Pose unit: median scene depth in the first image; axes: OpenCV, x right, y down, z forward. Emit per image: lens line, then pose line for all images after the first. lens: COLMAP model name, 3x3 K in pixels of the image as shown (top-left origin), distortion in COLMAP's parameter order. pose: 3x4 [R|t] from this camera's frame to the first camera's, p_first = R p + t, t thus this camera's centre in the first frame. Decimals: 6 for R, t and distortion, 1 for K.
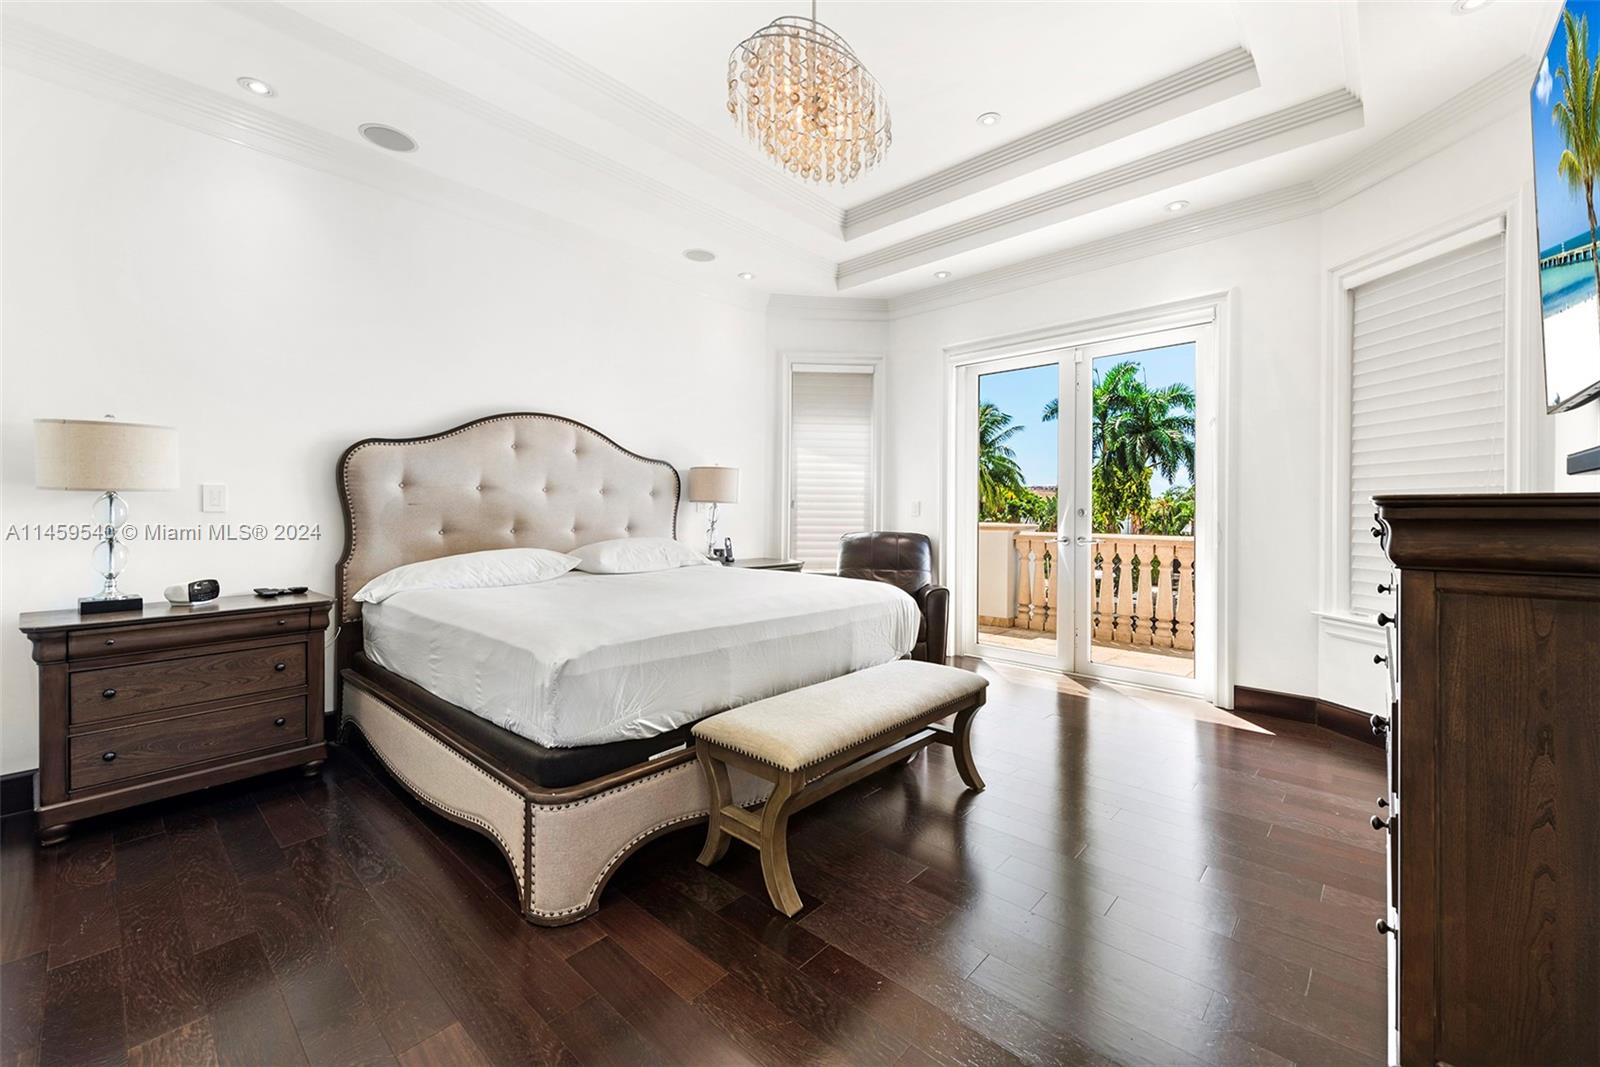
lens RADIAL K [[639.0, 0, 803.4], [0, 639.0, 503.7], [0, 0, 1]] dist [0.019608, -0.000005]
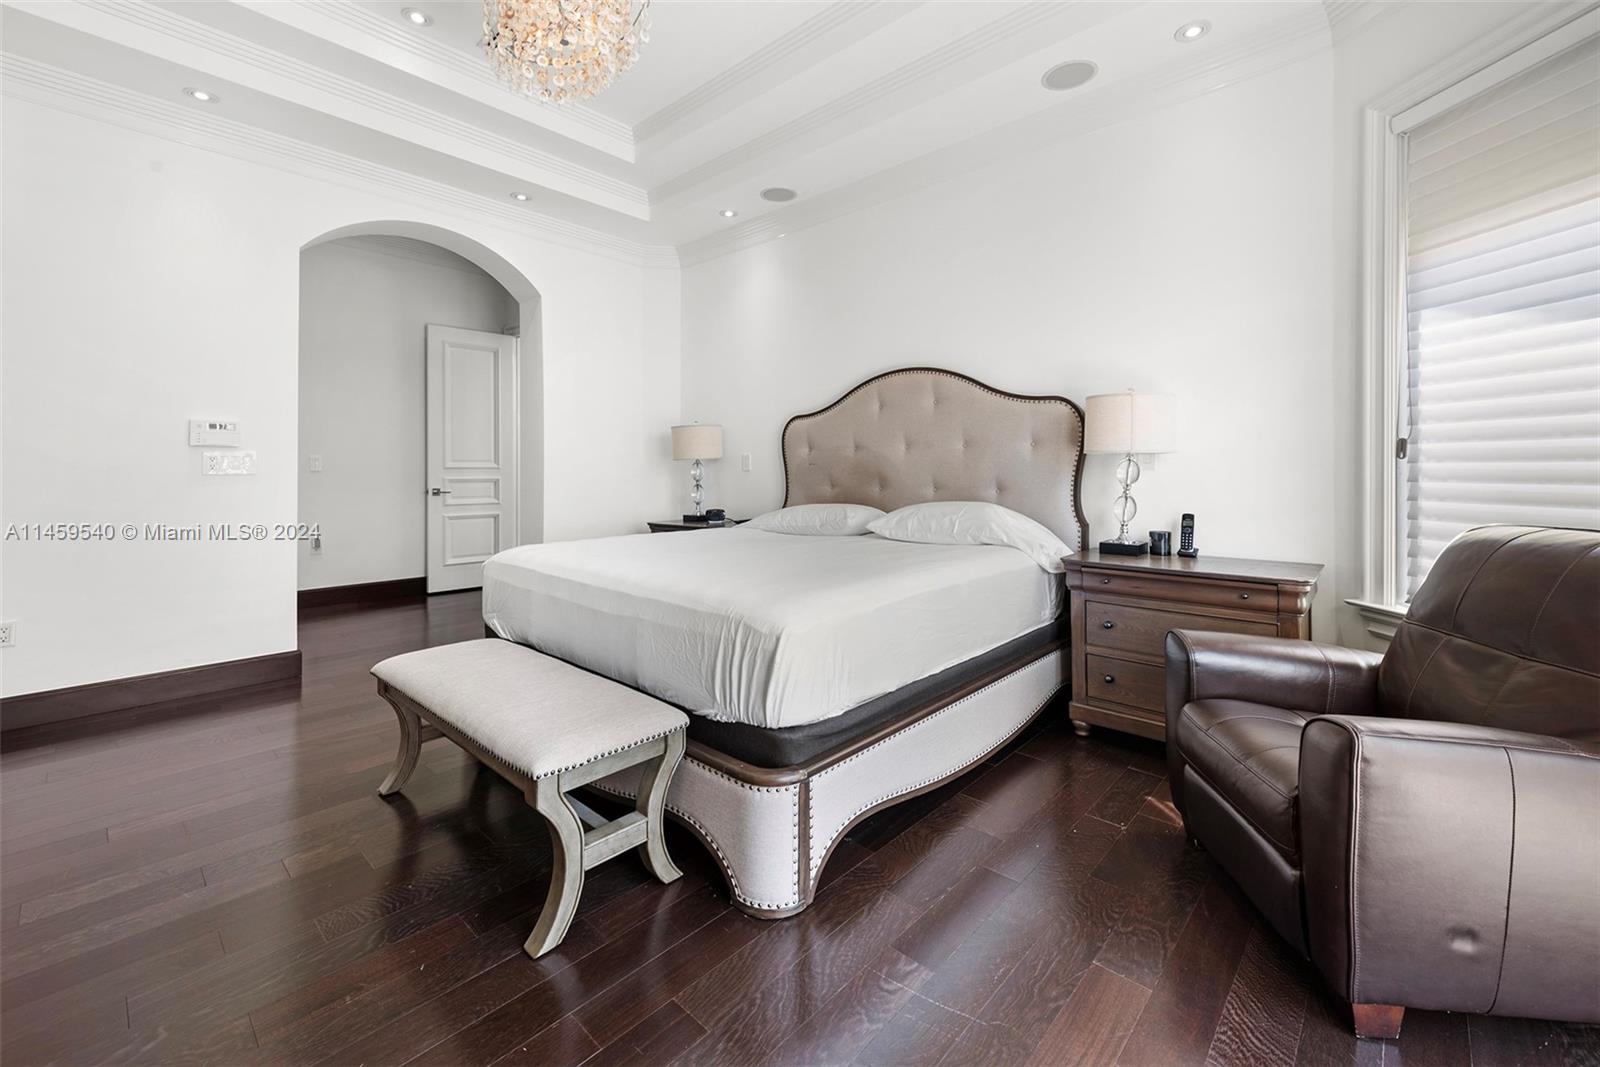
lens RADIAL K [[660.7, 0, 801.5], [0, 660.7, 483.5], [0, 0, 1]] dist [0.000775, -0.000307]
pose [[0.011460, 0.008809, -0.999896, 0.591775], [0.008756, 0.999922, 0.008910, 0.023998], [0.999896, -0.008858, 0.011382, 0.842684]]
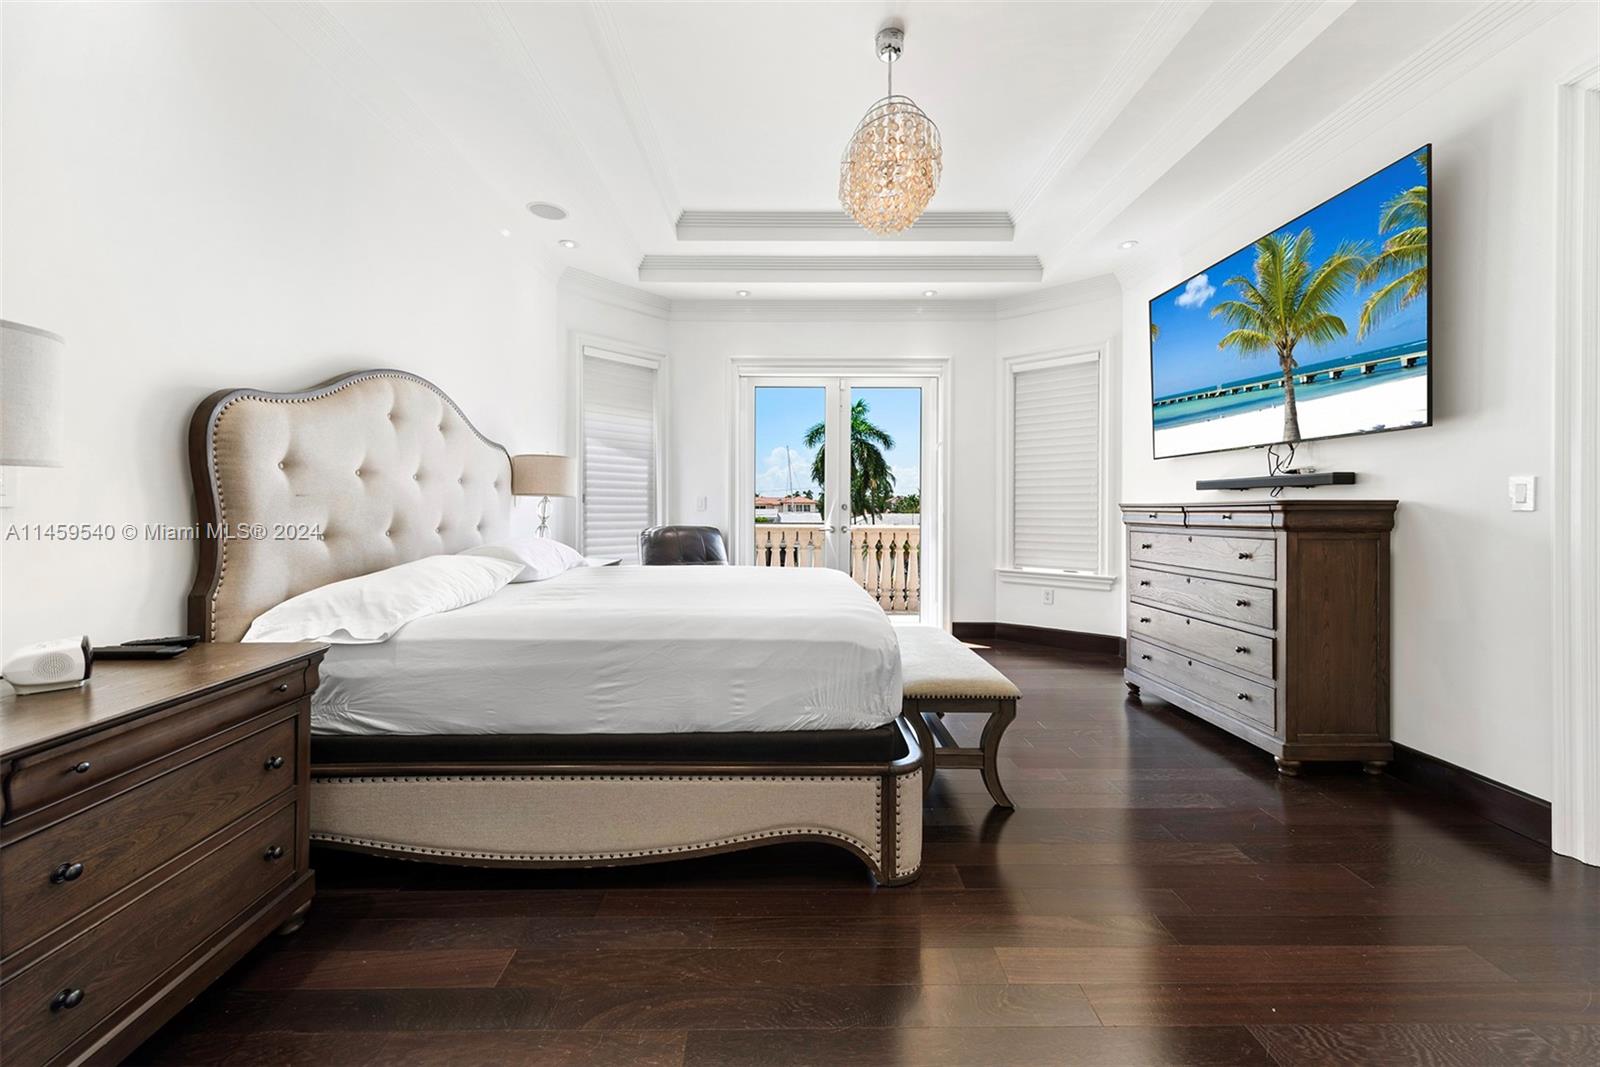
lens RADIAL K [[639.0, 0, 803.4], [0, 639.0, 503.7], [0, 0, 1]] dist [0.019608, -0.000005]
pose [[0.729466, 0.002303, 0.684013, -0.595861], [-0.008540, 0.999947, 0.005742, 0.000355], [-0.683963, -0.010030, 0.729447, 0.149379]]
